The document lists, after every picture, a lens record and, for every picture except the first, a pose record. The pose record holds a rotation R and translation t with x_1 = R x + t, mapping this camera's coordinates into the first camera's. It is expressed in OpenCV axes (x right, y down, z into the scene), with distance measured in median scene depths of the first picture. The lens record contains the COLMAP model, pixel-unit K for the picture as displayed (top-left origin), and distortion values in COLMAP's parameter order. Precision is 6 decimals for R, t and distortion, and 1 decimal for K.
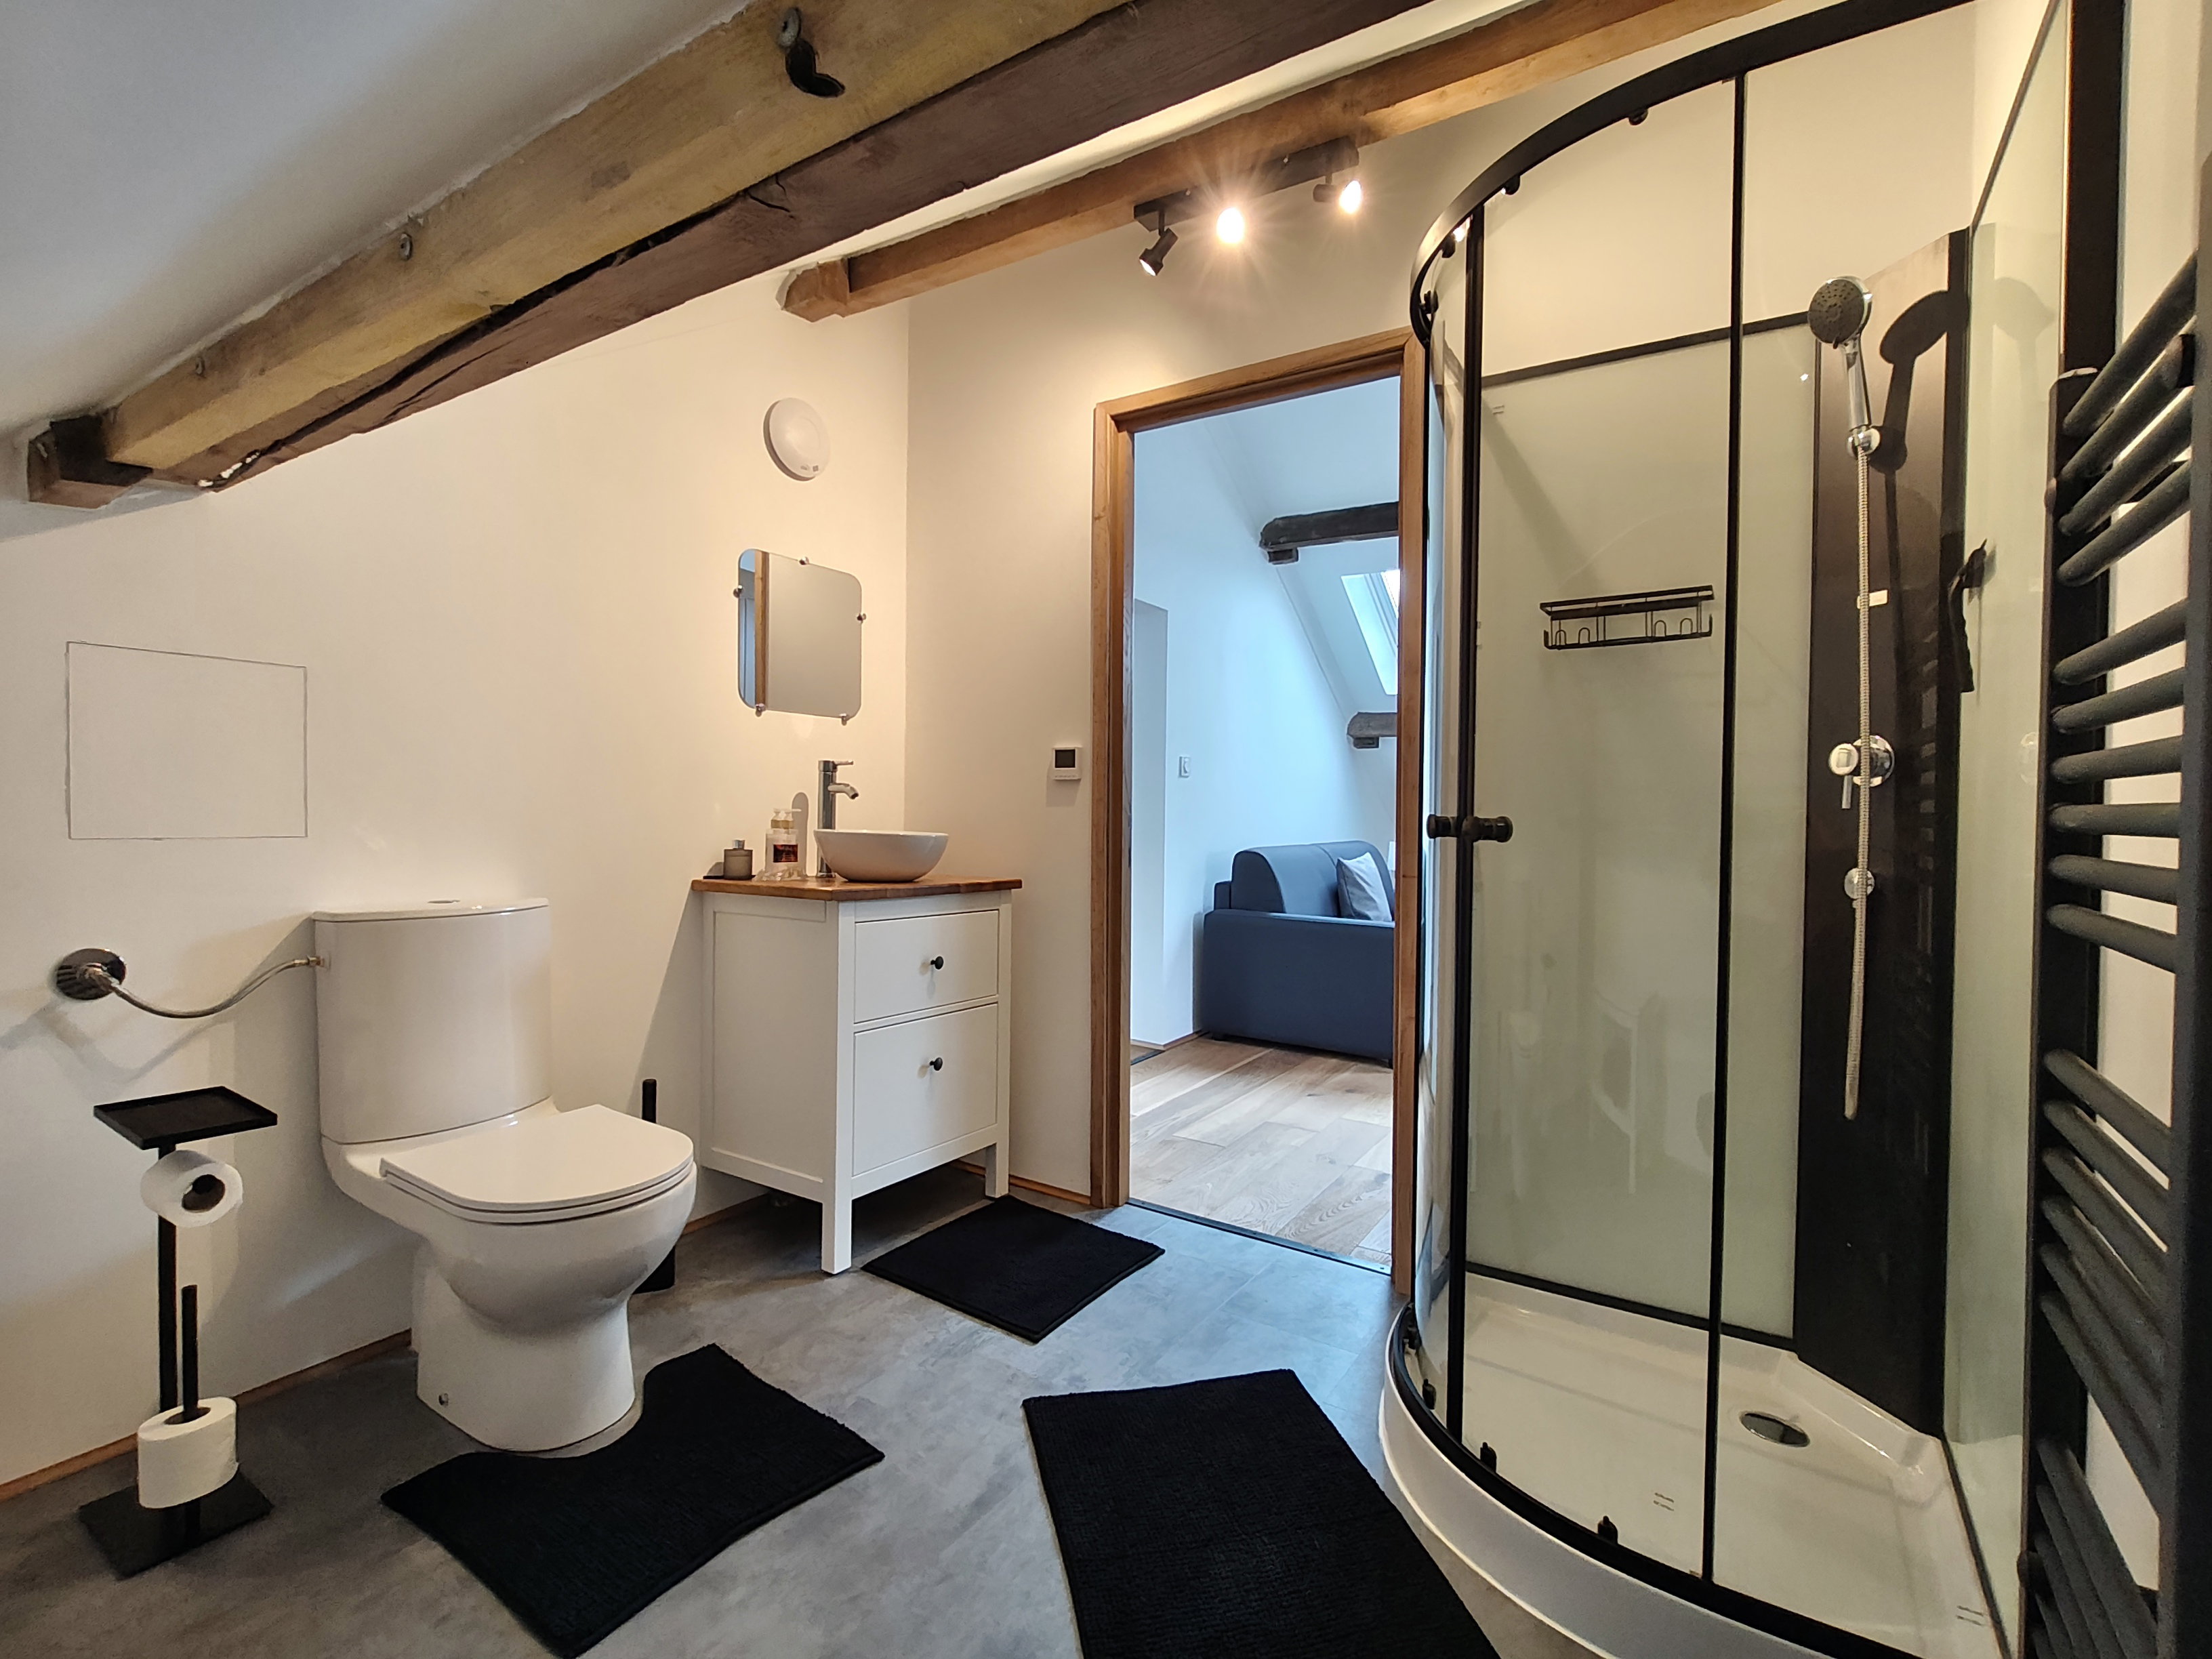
lens RADIAL K [[1007.5, 0, 1112.0], [0, 1007.5, 833.3], [0, 0, 1]] dist [-0.001303, -0.001224]
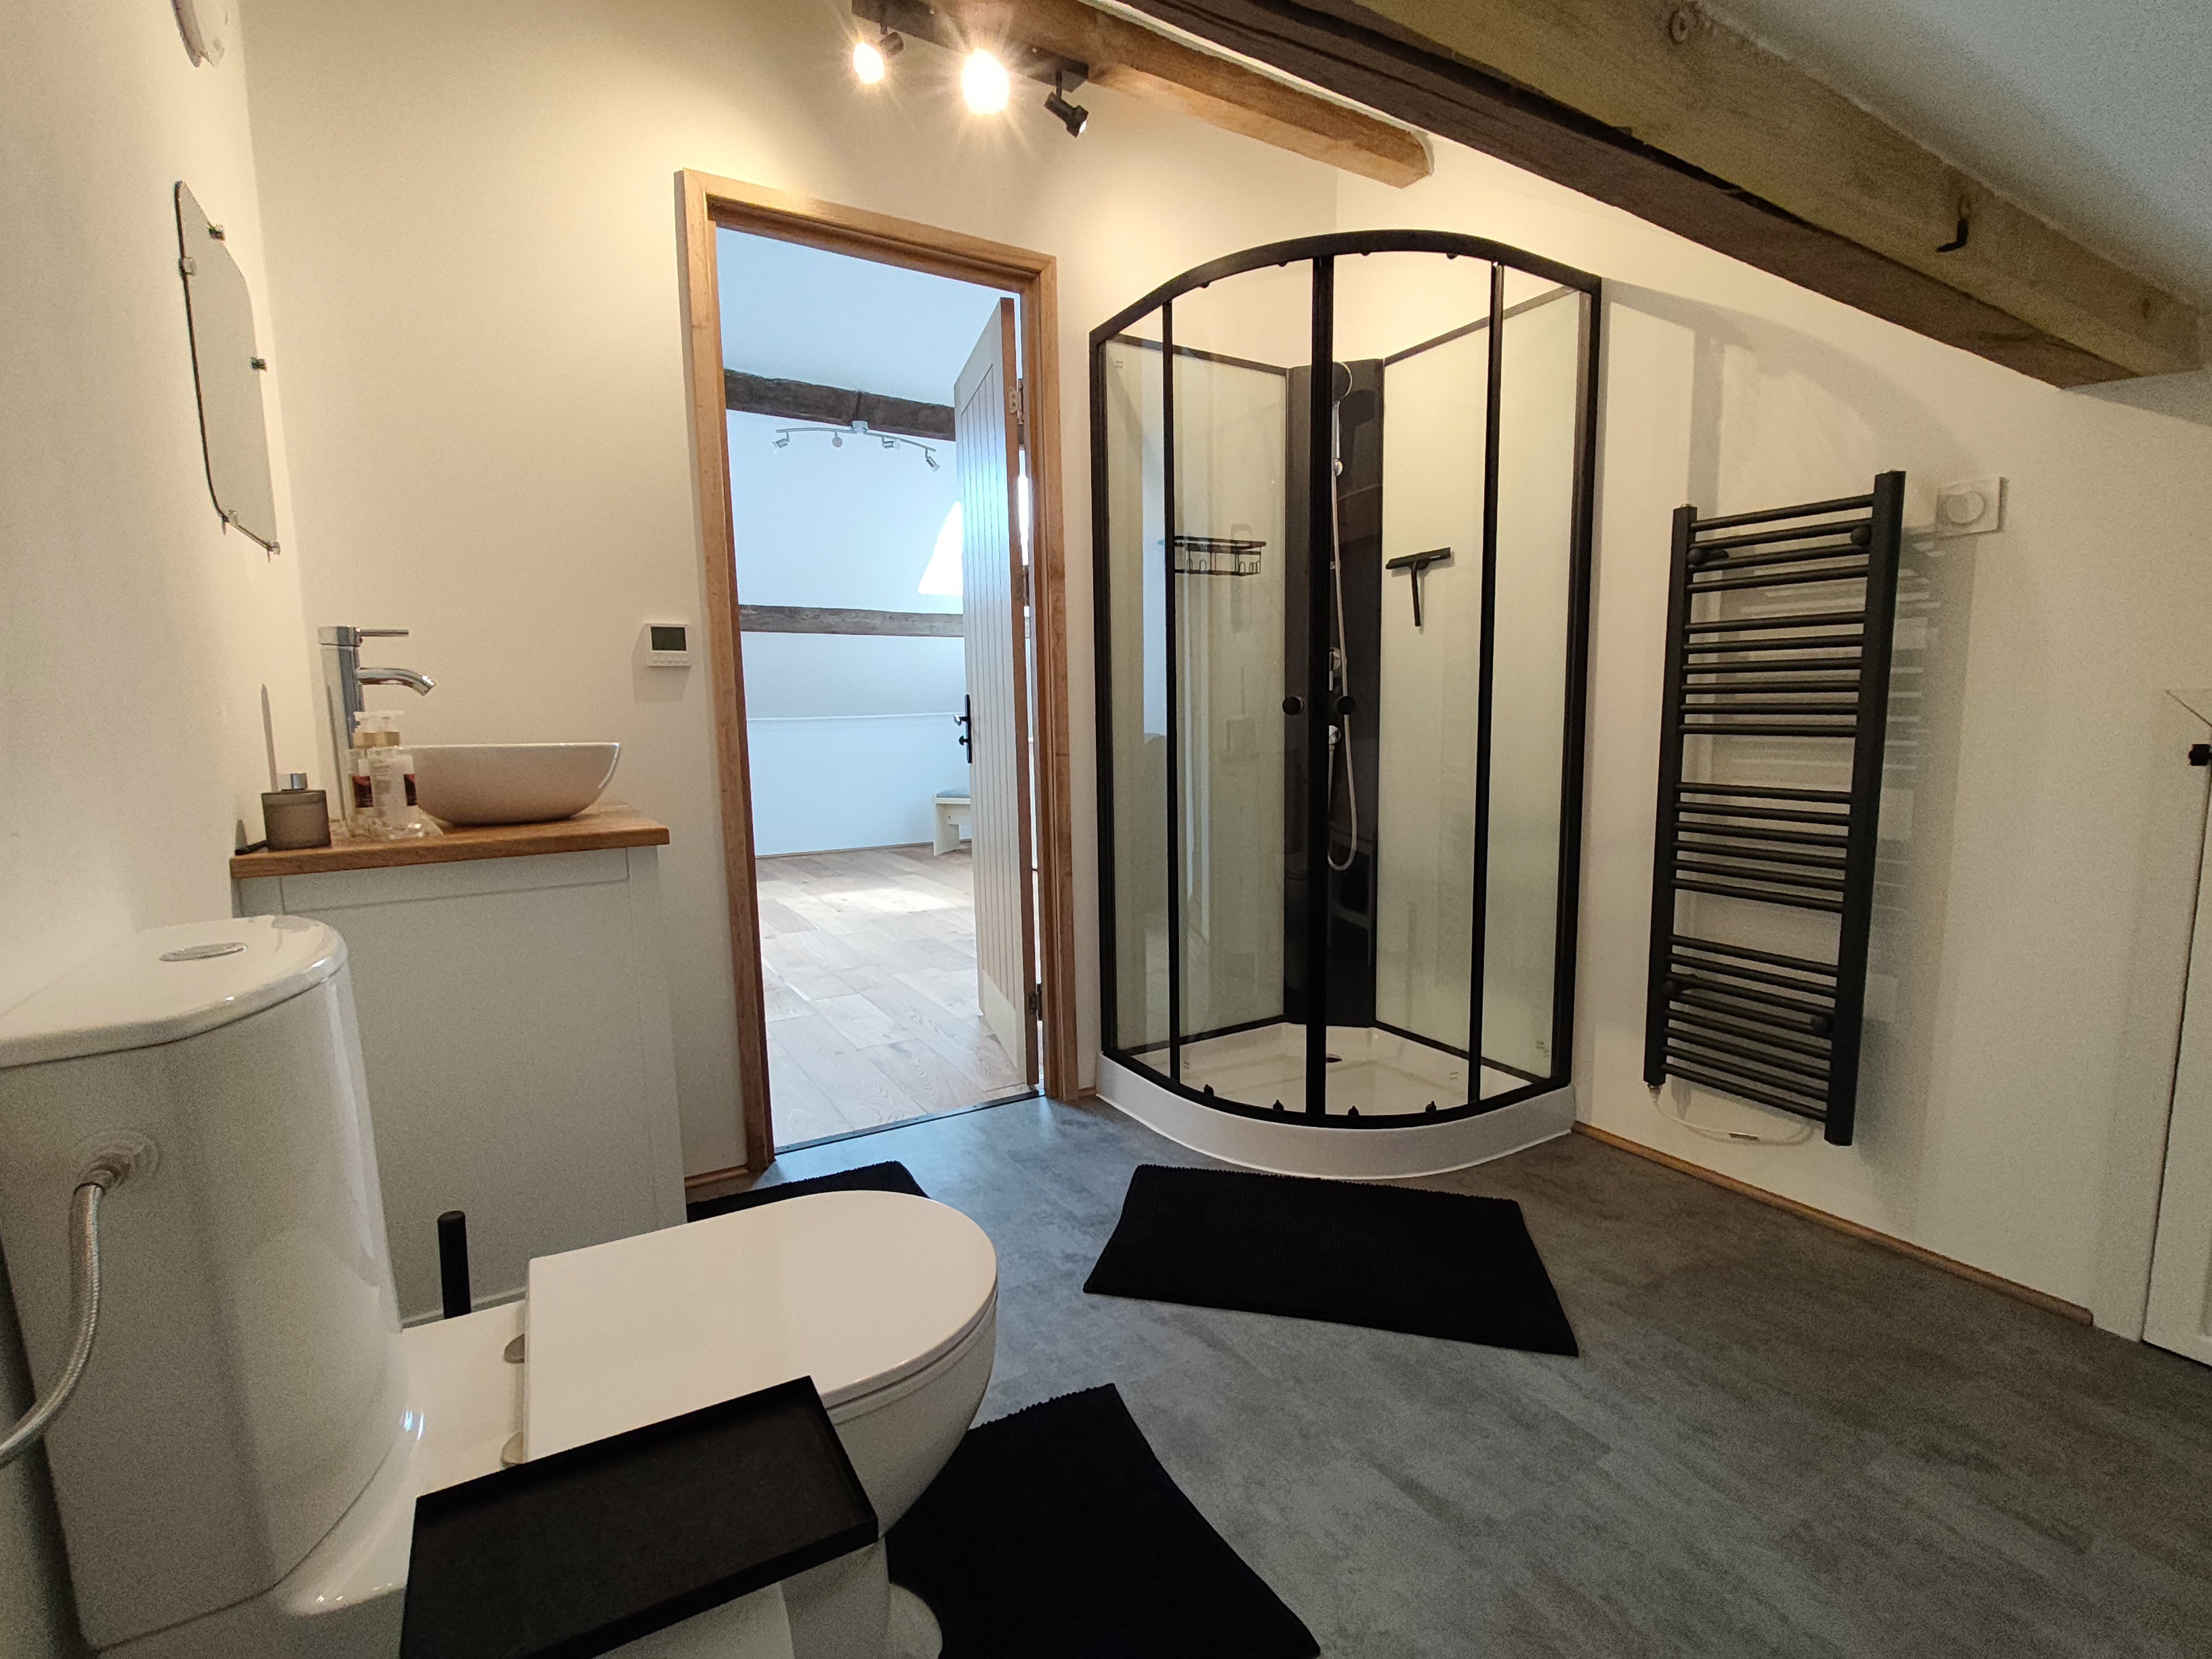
lens RADIAL K [[1007.5, 0, 1112.0], [0, 1007.5, 833.3], [0, 0, 1]] dist [-0.001303, -0.001224]
pose [[0.443512, -0.132552, 0.886412, -0.650294], [0.040555, 0.990958, 0.127894, -0.012469], [-0.895350, -0.020774, 0.444877, 0.383060]]
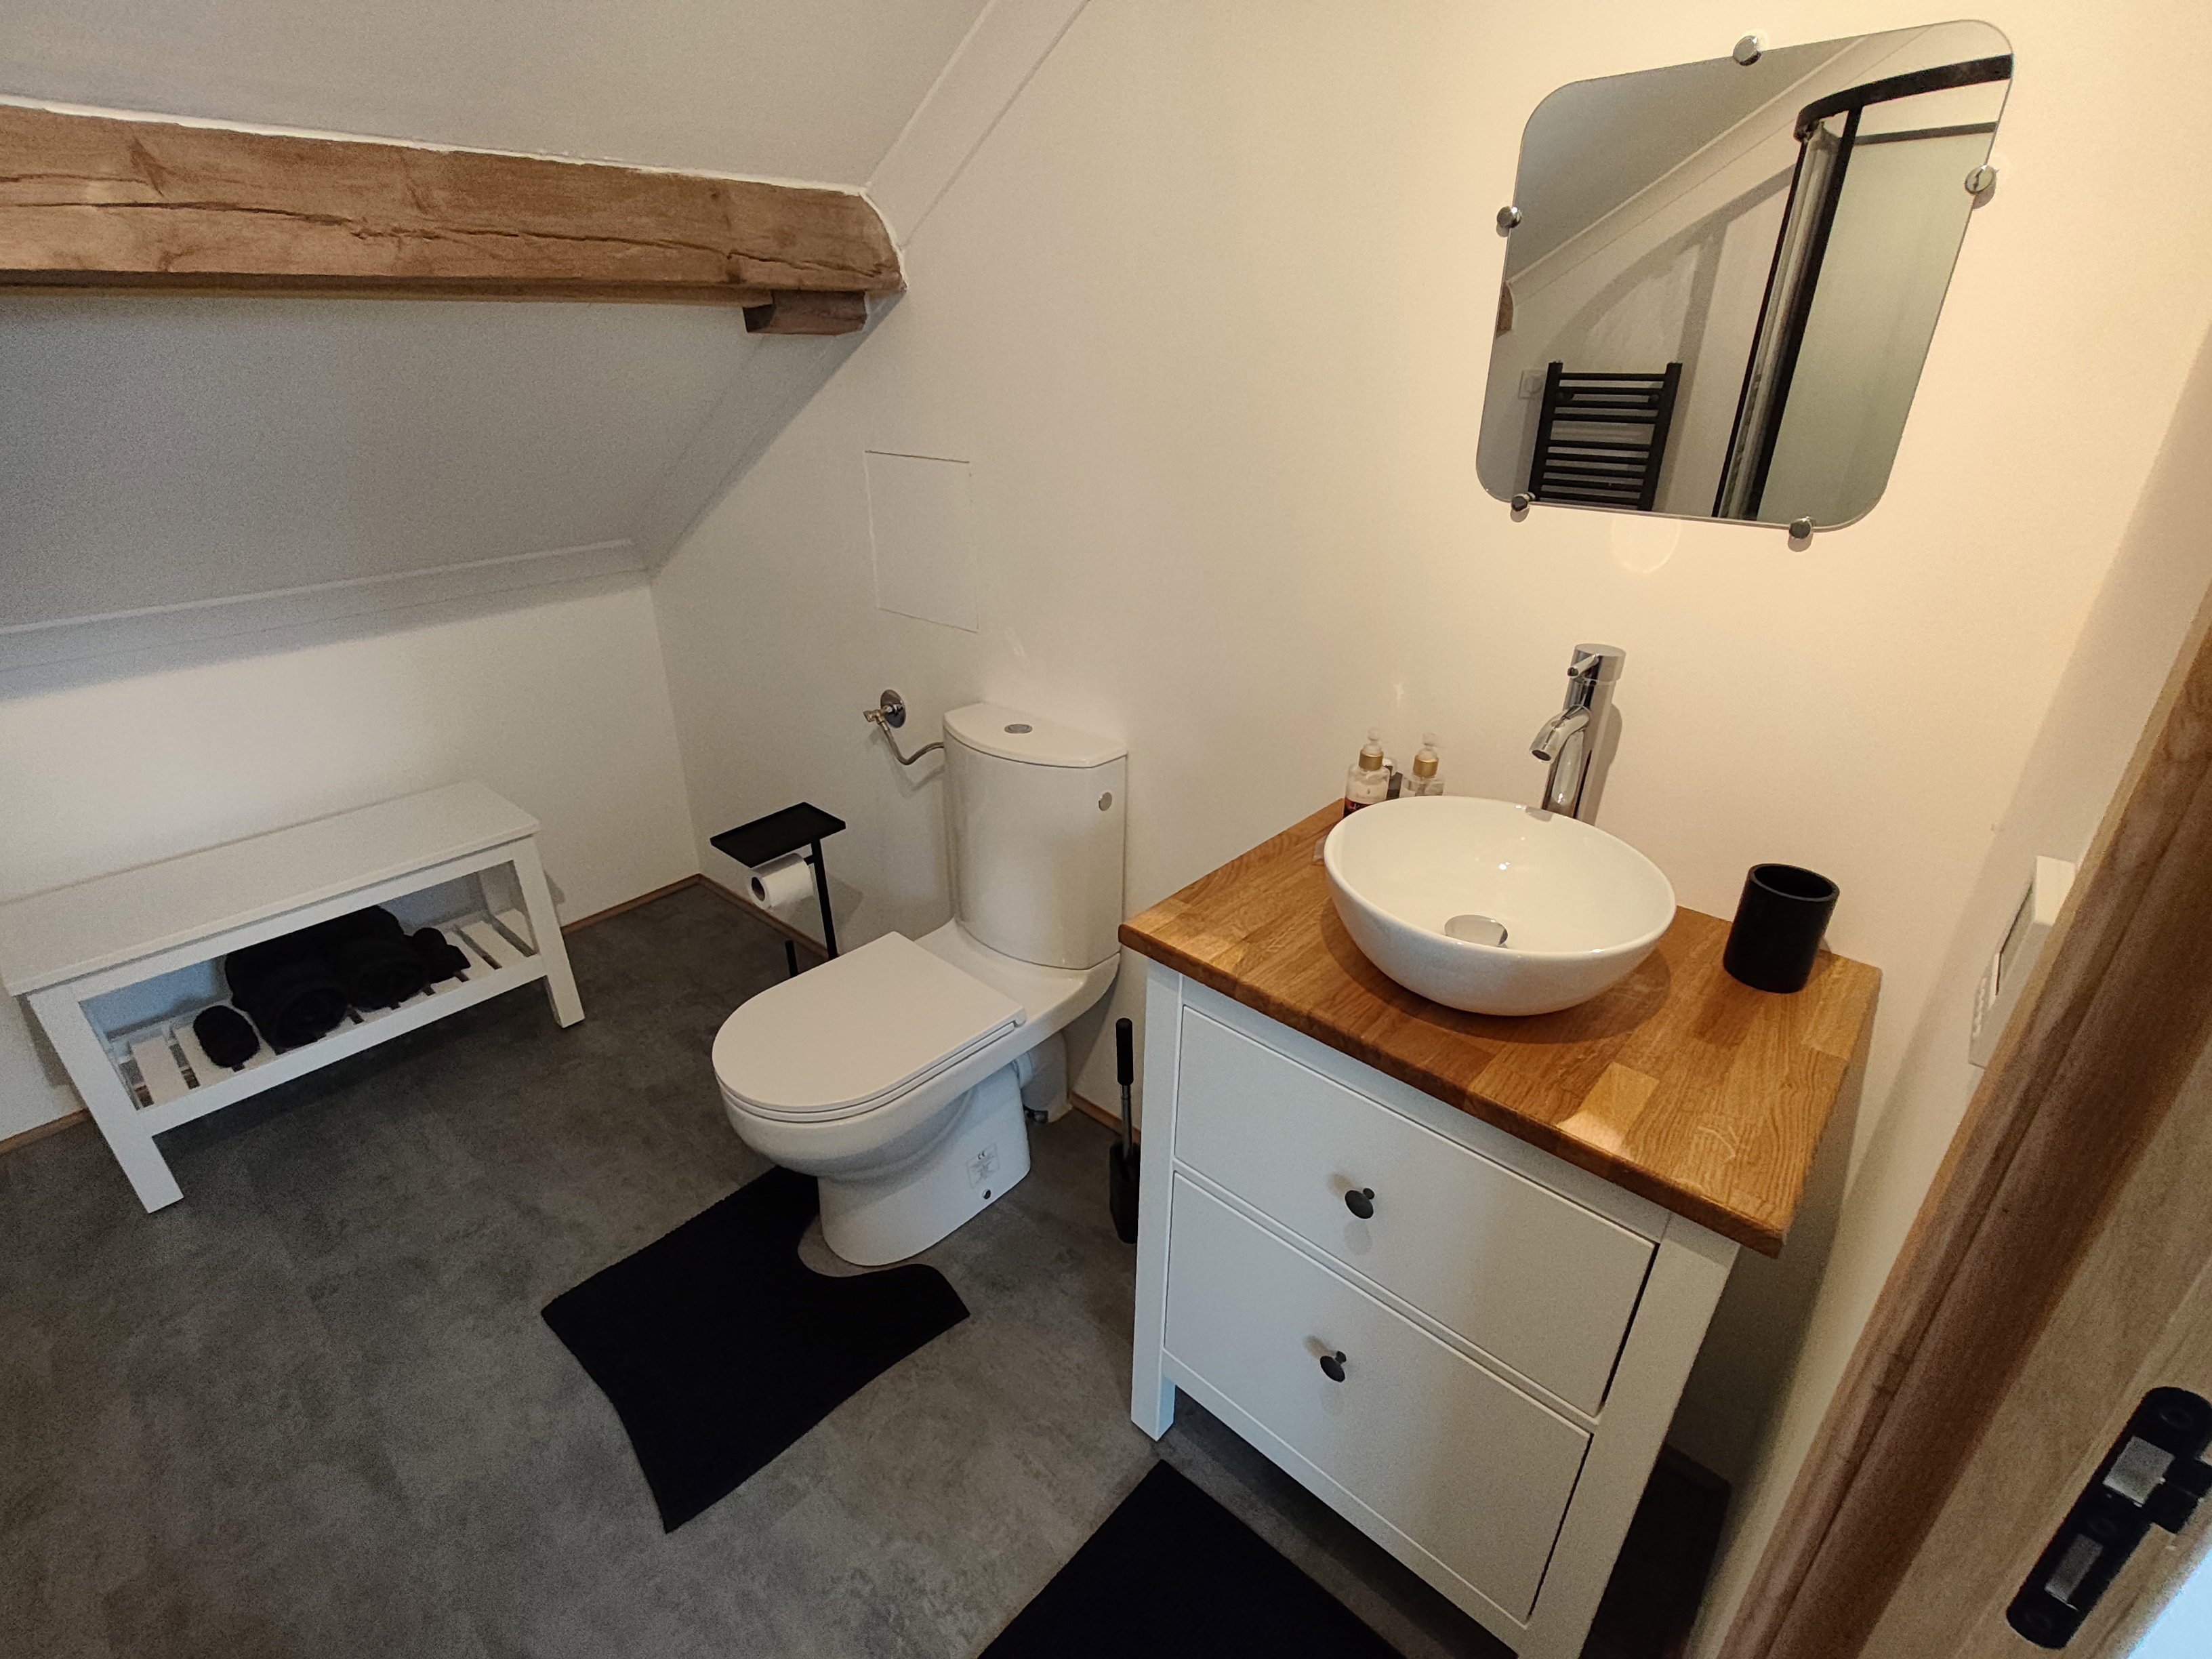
lens RADIAL K [[1007.5, 0, 1112.0], [0, 1007.5, 833.3], [0, 0, 1]] dist [-0.001303, -0.001224]
pose [[-0.154860, 0.416695, -0.895759, 0.150014], [-0.025711, 0.904690, 0.425294, -0.183376], [0.987602, 0.088892, -0.129387, 0.928906]]
